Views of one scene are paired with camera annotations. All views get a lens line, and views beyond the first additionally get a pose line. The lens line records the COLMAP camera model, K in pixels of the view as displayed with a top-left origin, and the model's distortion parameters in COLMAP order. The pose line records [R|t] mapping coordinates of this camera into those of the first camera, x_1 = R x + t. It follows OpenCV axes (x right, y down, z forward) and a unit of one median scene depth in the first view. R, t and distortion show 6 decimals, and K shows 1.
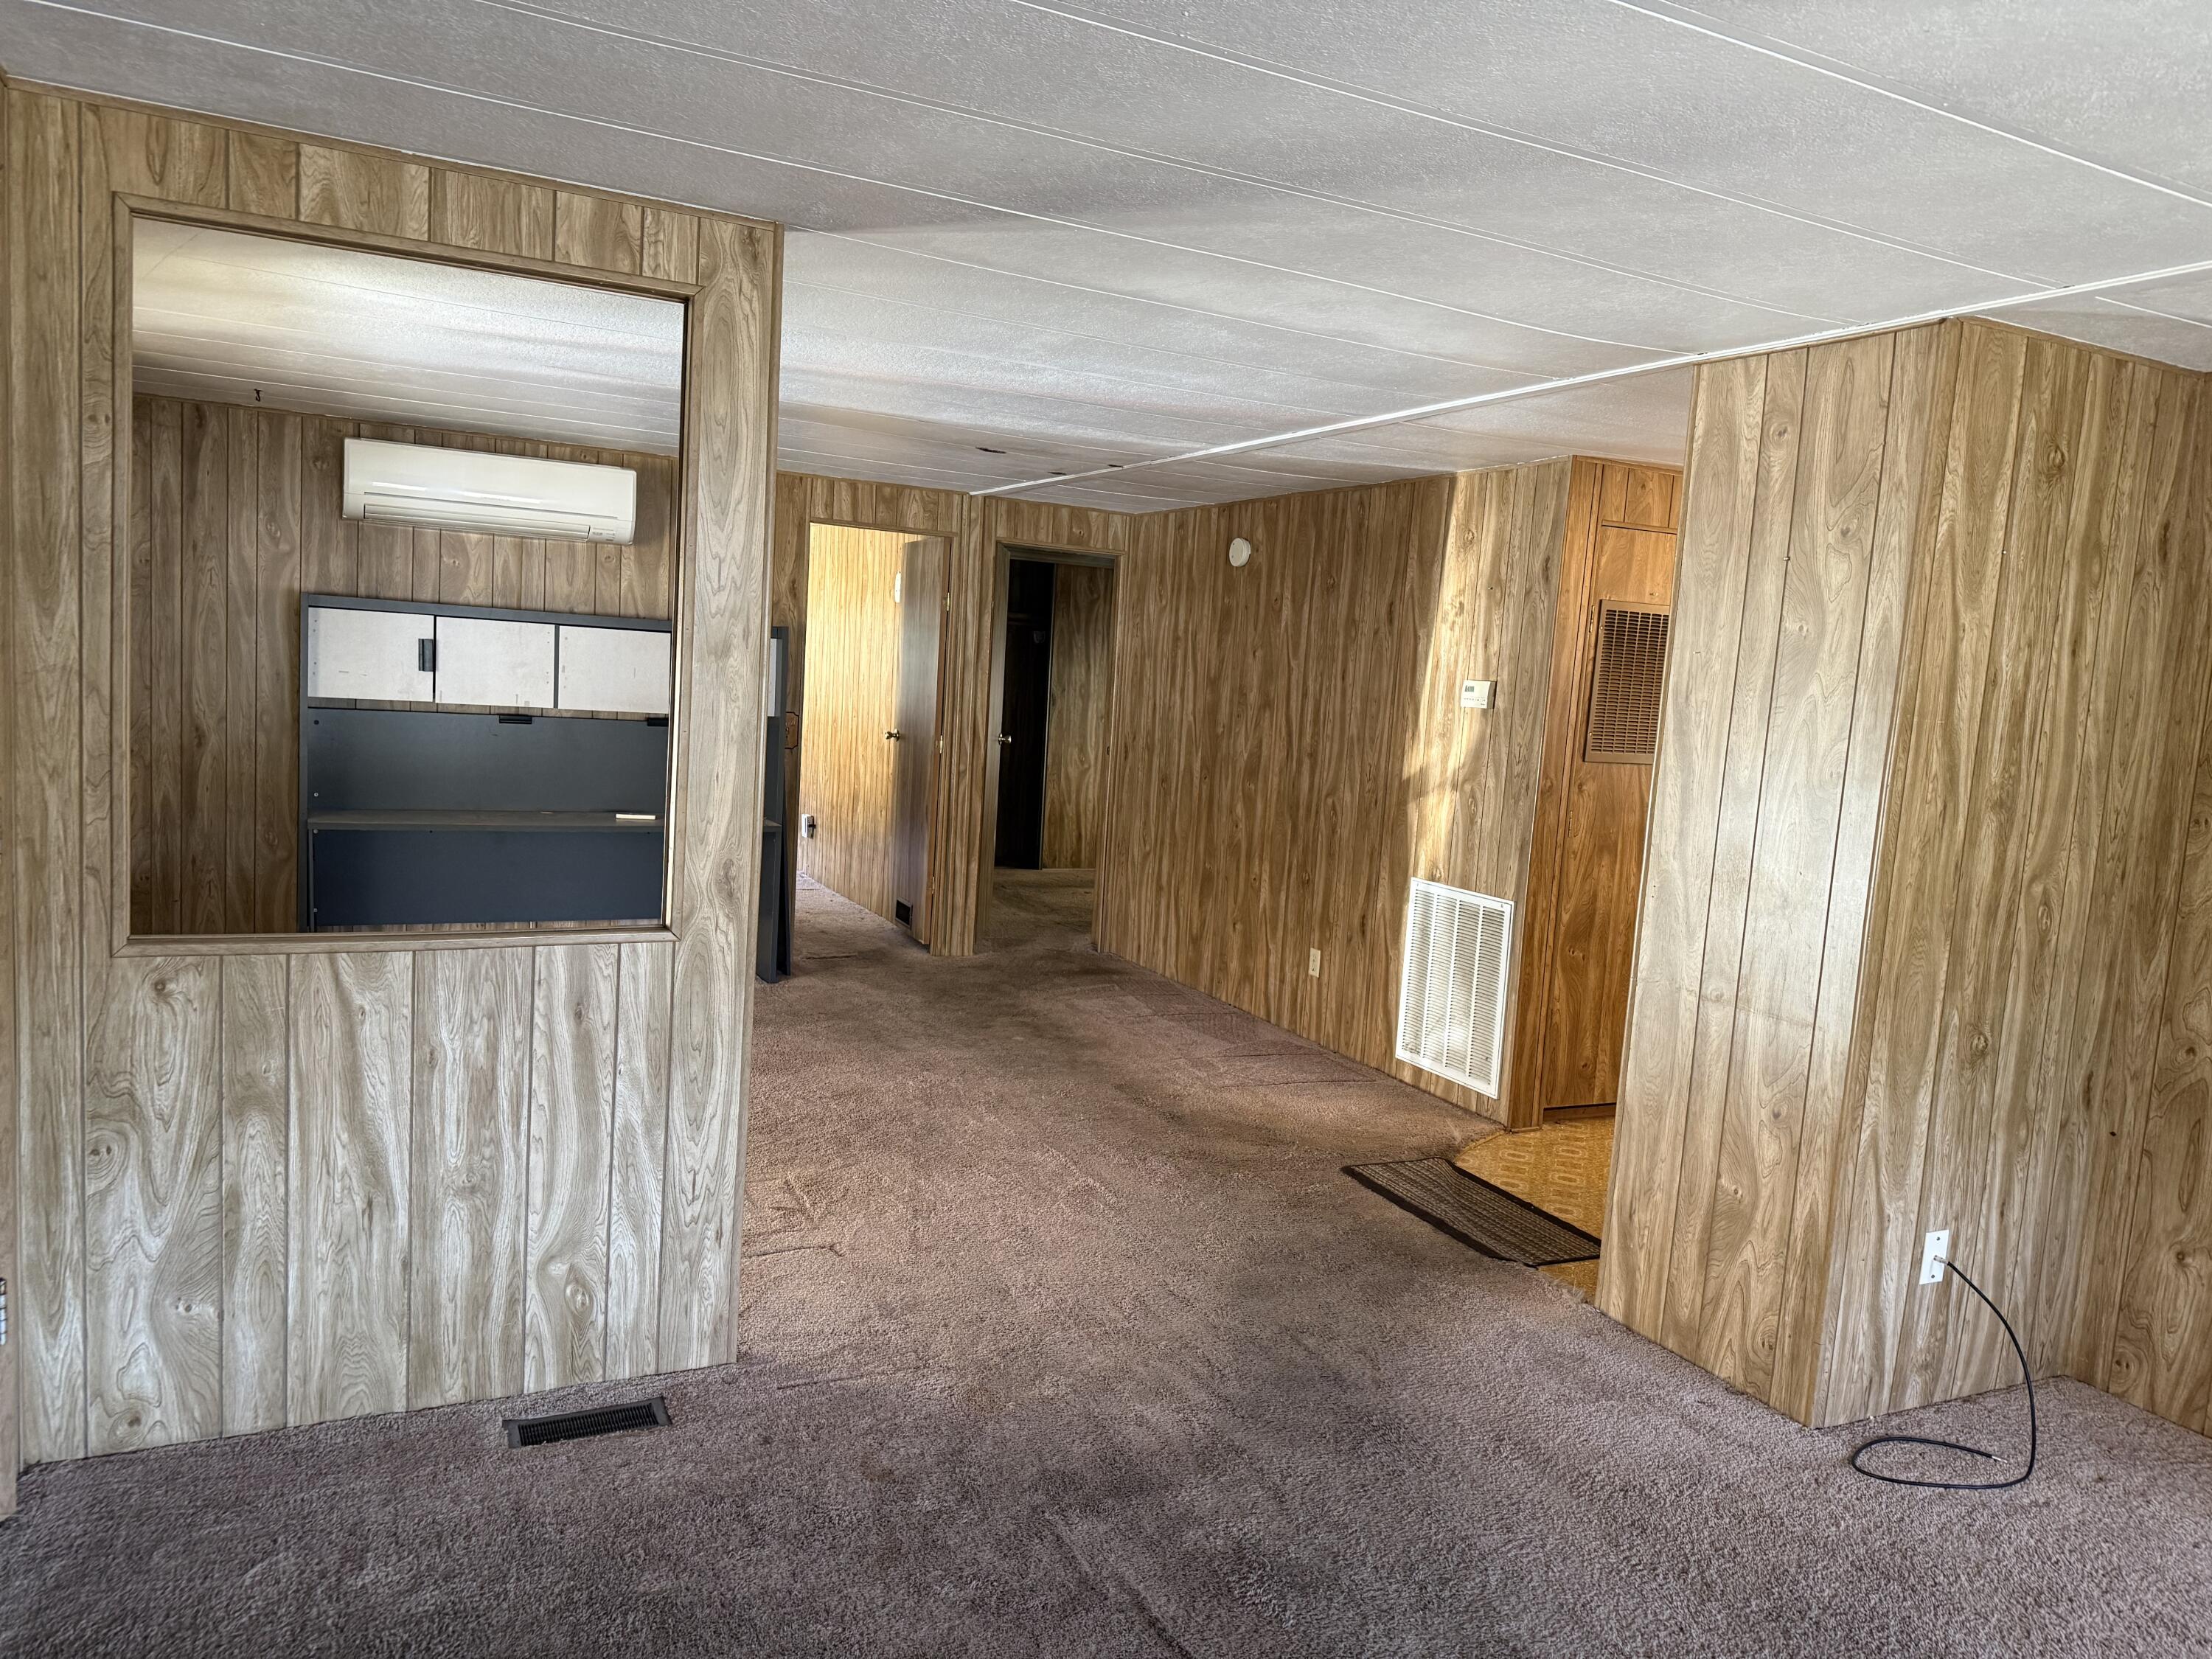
lens RADIAL K [[1541.8, 0, 1121.2], [0, 1541.8, 822.6], [0, 0, 1]] dist [0.105536, -0.150903]
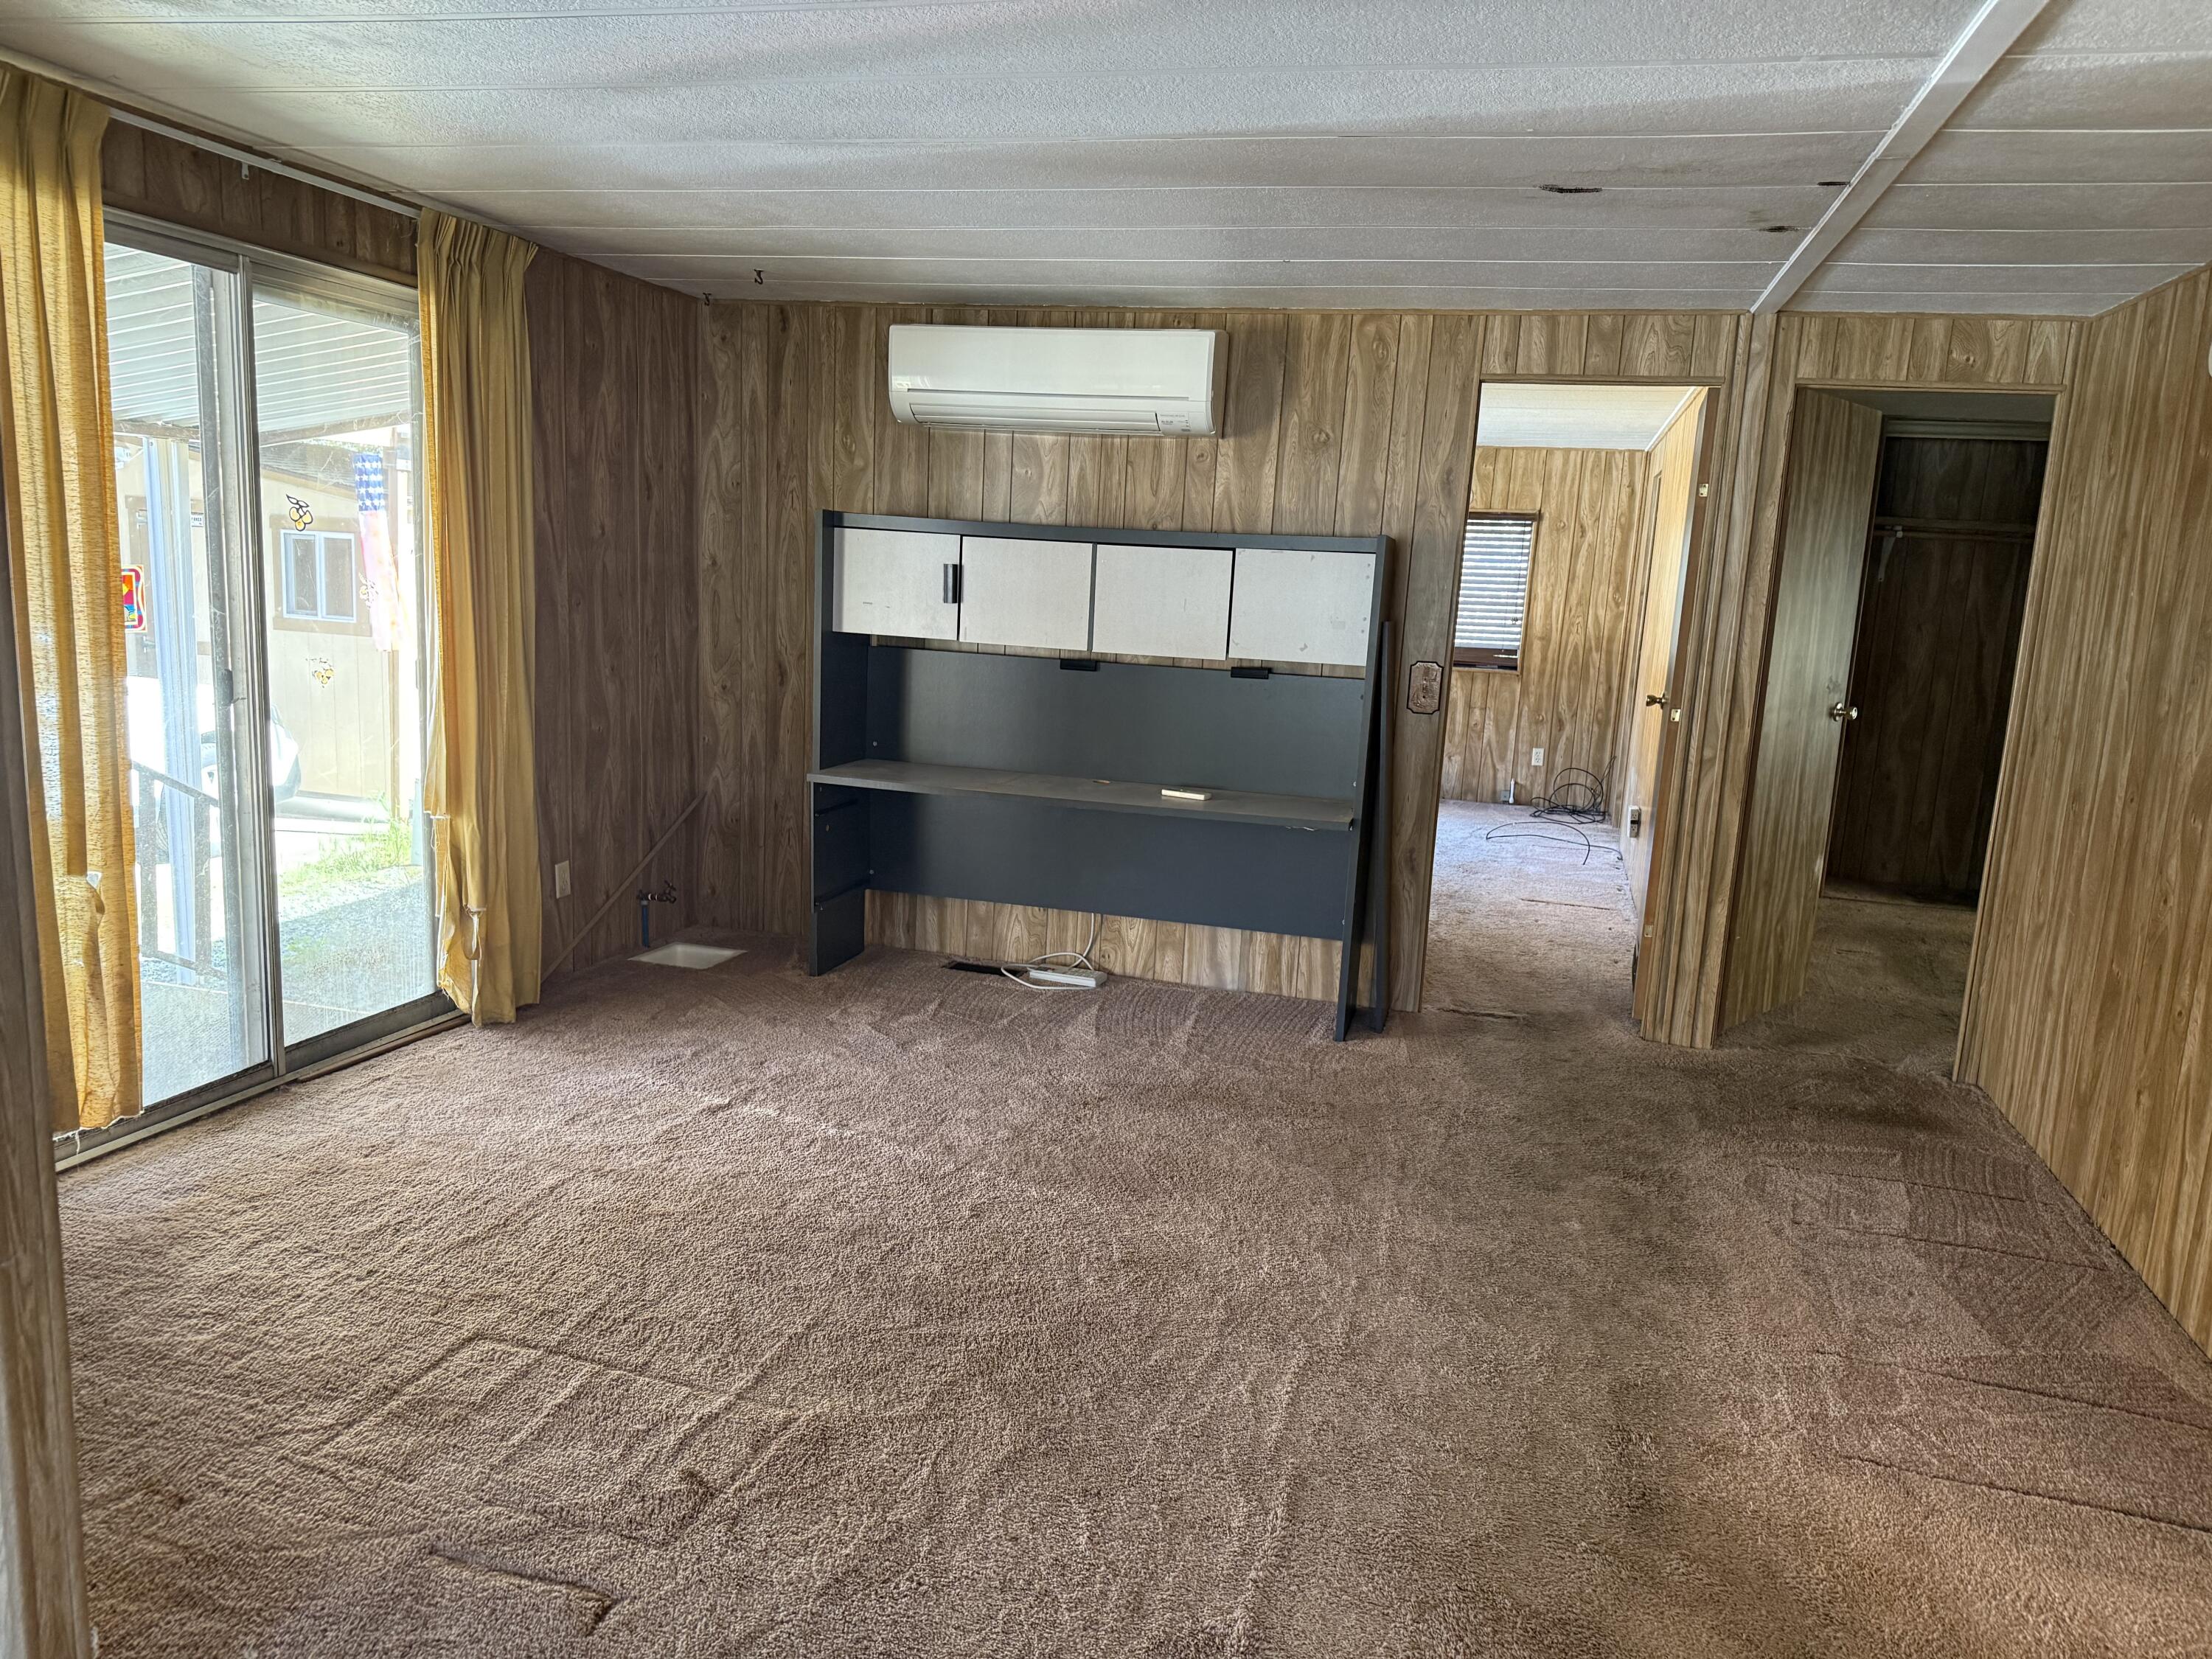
lens RADIAL K [[1588.1, 0, 1066.5], [0, 1588.1, 830.2], [0, 0, 1]] dist [0.146599, -0.168539]
pose [[0.750881, 0.089542, -0.654339, 0.155315], [-0.073032, 0.995948, 0.052483, -0.022817], [0.656387, 0.008379, 0.754378, 0.366955]]
